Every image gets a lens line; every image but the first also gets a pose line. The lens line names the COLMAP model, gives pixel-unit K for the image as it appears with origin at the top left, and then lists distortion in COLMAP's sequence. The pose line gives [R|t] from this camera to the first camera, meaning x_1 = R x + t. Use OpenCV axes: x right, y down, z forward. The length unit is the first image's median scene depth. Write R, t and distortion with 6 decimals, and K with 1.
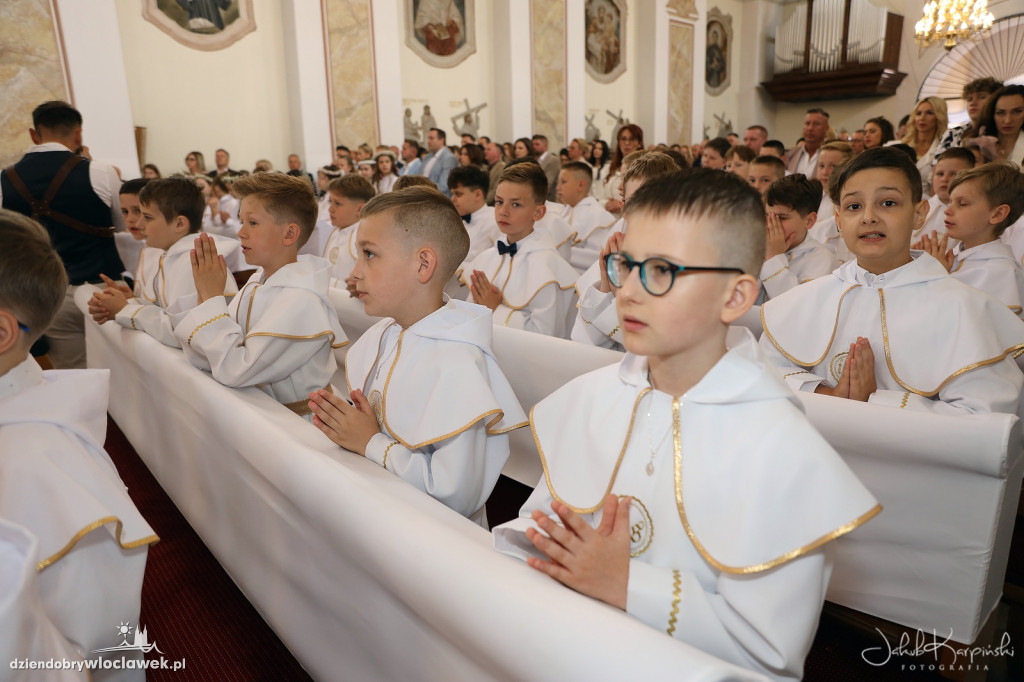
lens RADIAL K [[694.6, 0, 512.0], [0, 694.6, 341.0], [0, 0, 1]] dist [-0.113723, 0.085607]
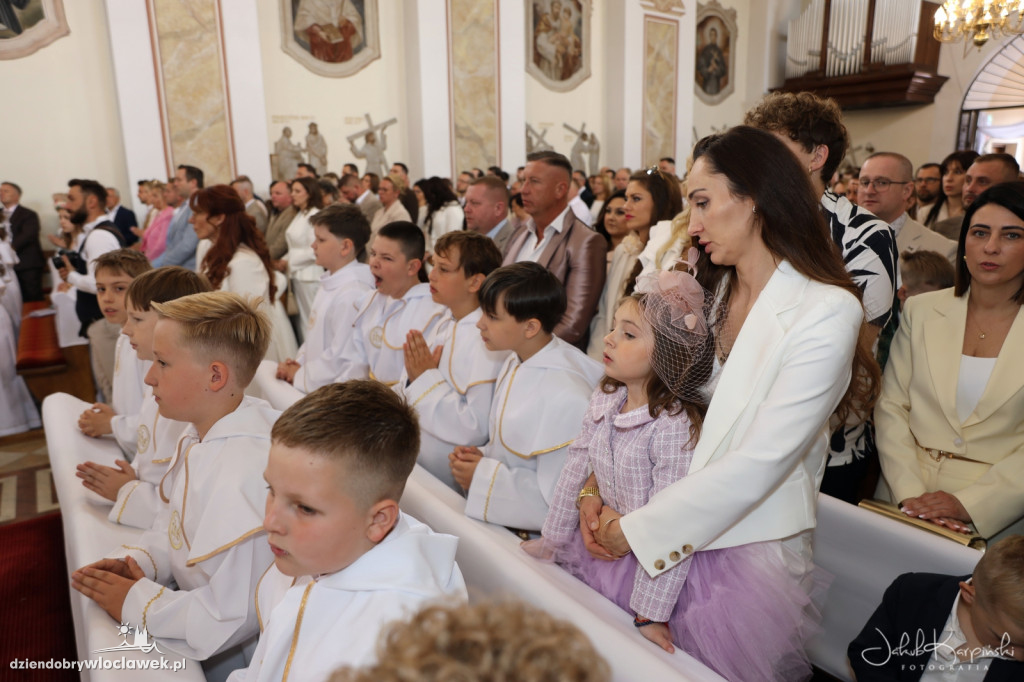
lens RADIAL K [[694.6, 0, 512.0], [0, 694.6, 341.0], [0, 0, 1]] dist [-0.113723, 0.085607]
pose [[0.994814, 0.030445, -0.097048, 0.187036], [-0.030889, 0.999518, -0.003083, -0.075924], [0.096908, 0.006065, 0.995275, 0.181227]]
